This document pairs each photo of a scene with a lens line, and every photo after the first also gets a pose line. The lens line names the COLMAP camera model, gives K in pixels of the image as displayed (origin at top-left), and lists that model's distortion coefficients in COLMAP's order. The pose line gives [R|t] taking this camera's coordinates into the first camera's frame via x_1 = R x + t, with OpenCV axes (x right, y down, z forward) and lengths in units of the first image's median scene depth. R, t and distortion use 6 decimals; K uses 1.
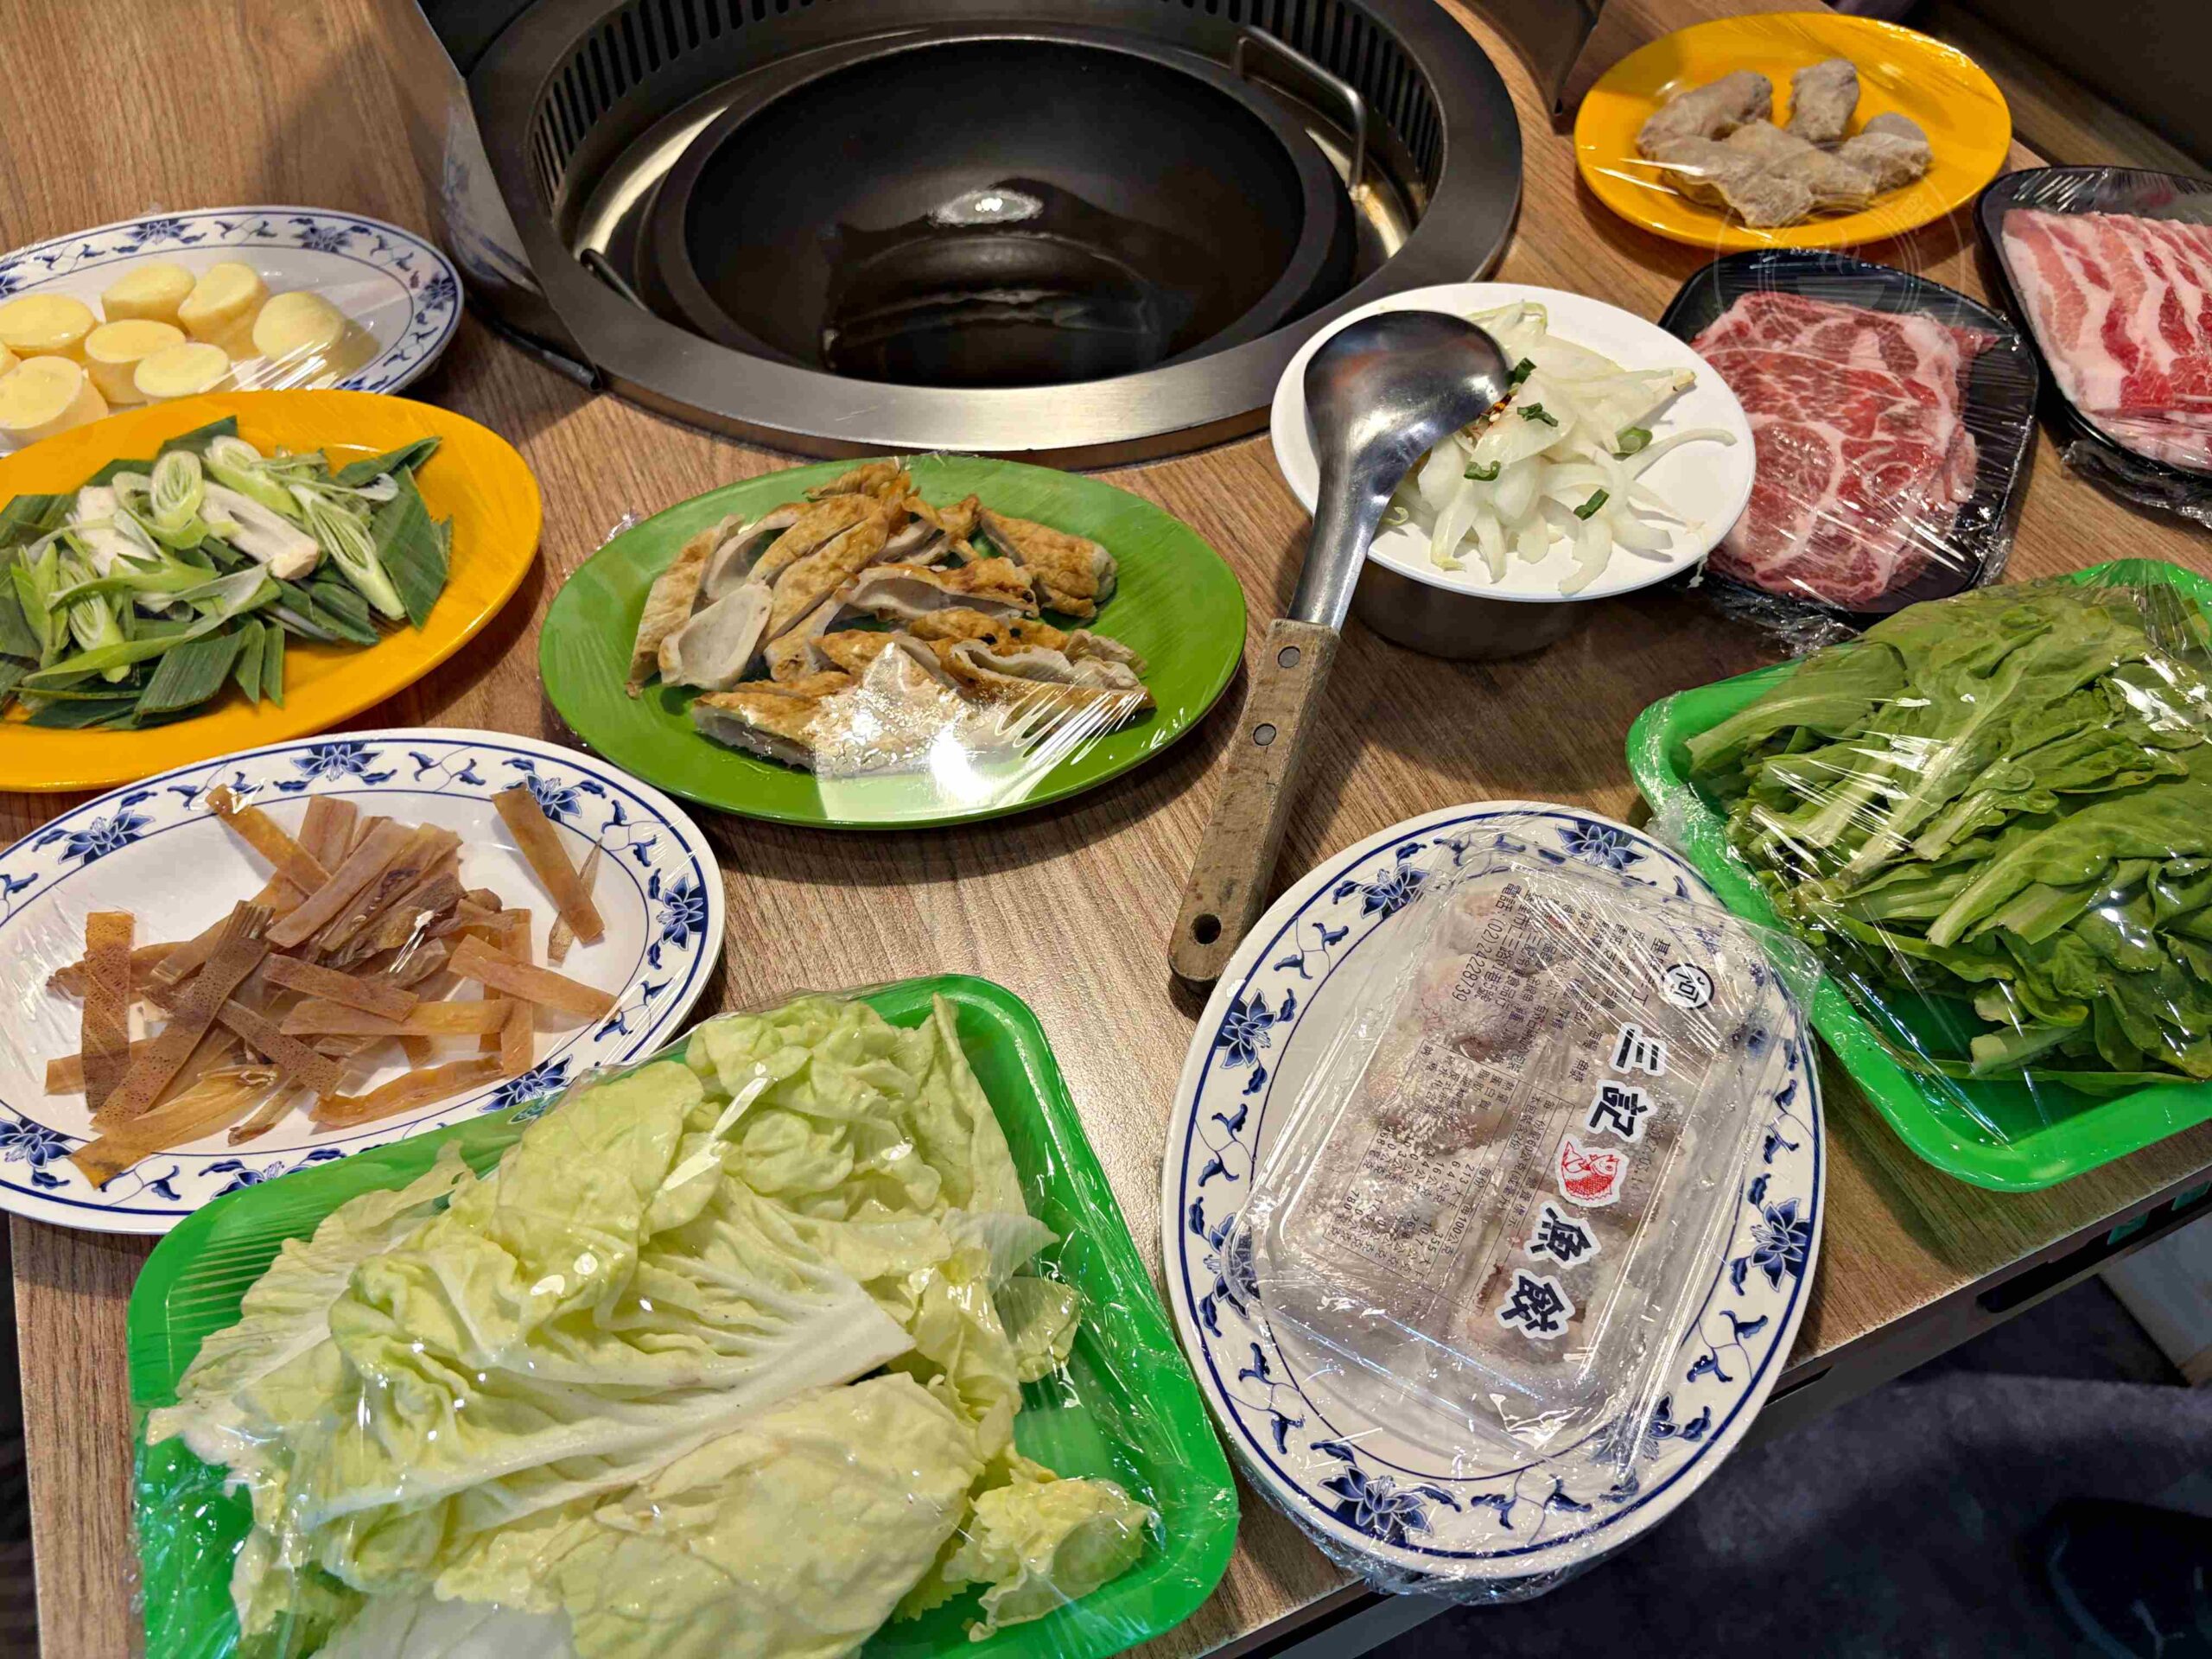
lens RADIAL K [[1700.2, 0, 1090.3], [0, 1700.2, 859.9], [0, 0, 1]] dist [0.036526, -0.052676]
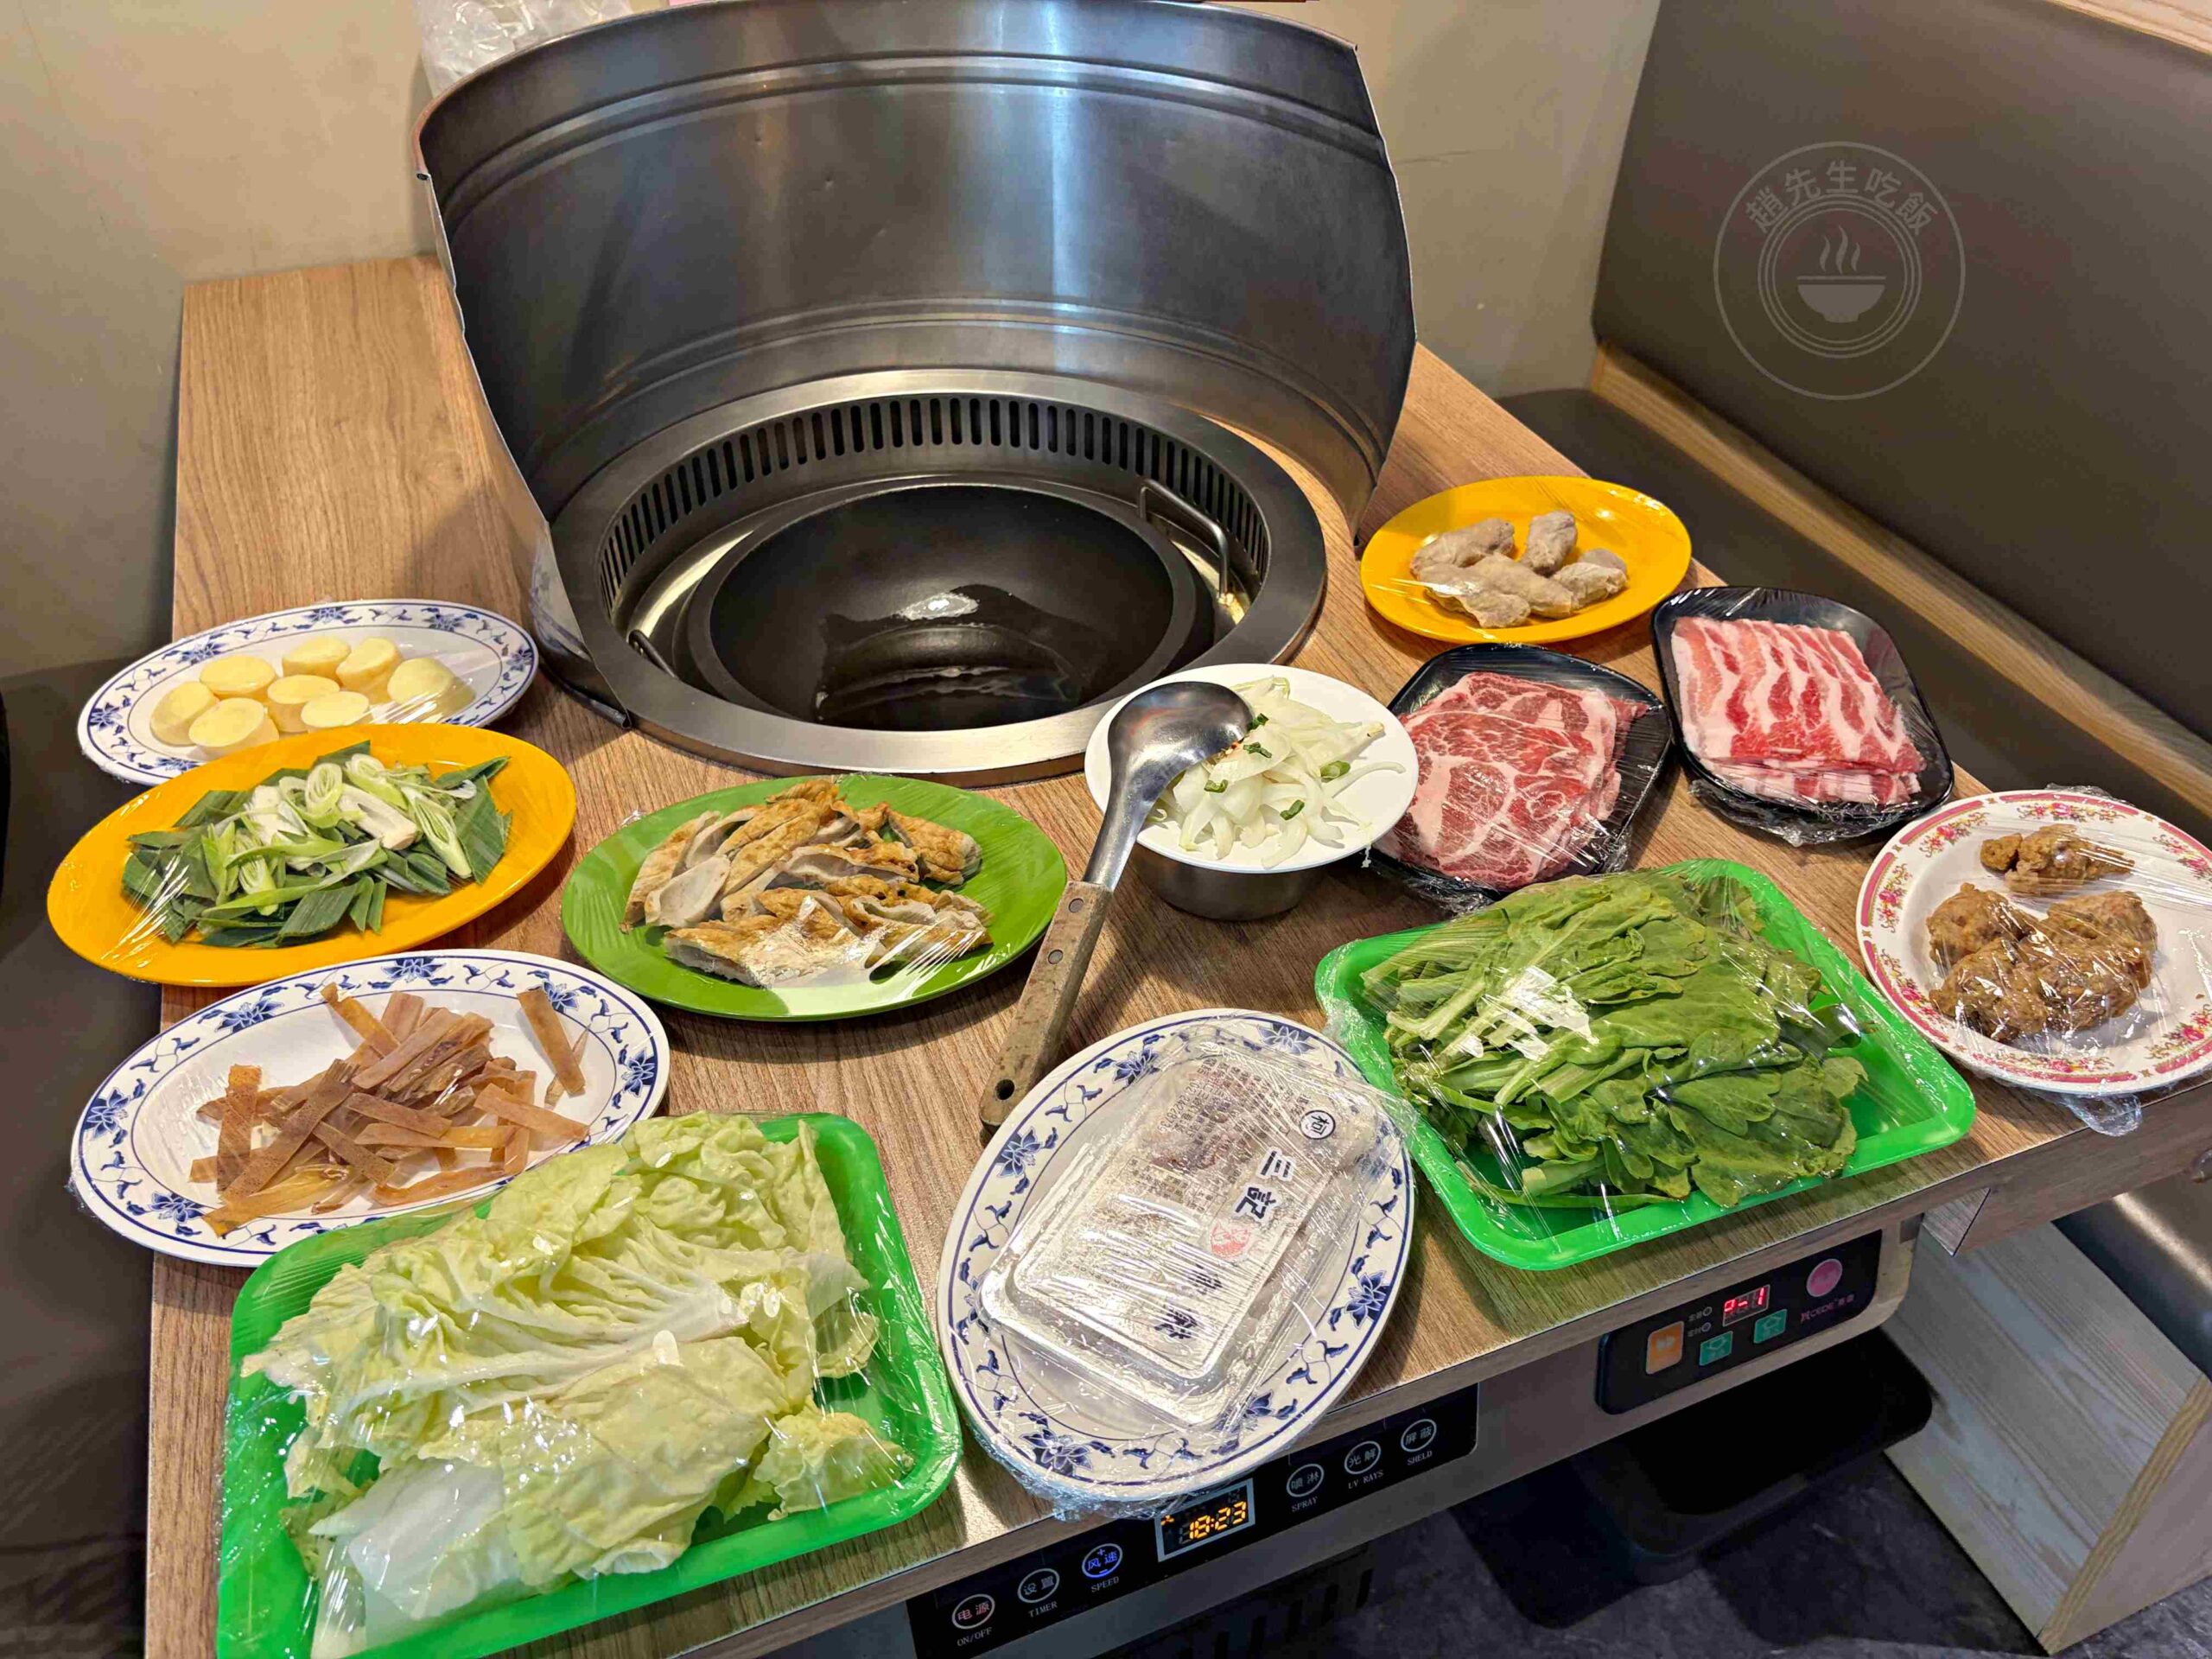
lens RADIAL K [[1700.2, 0, 1102.0], [0, 1700.2, 840.8], [0, 0, 1]] dist [0.036526, -0.052676]
pose [[0.999301, 0.017099, -0.033232, 0.183289], [-0.024020, 0.975076, -0.220568, 0.140996], [0.028632, 0.221212, 0.974805, -0.406253]]
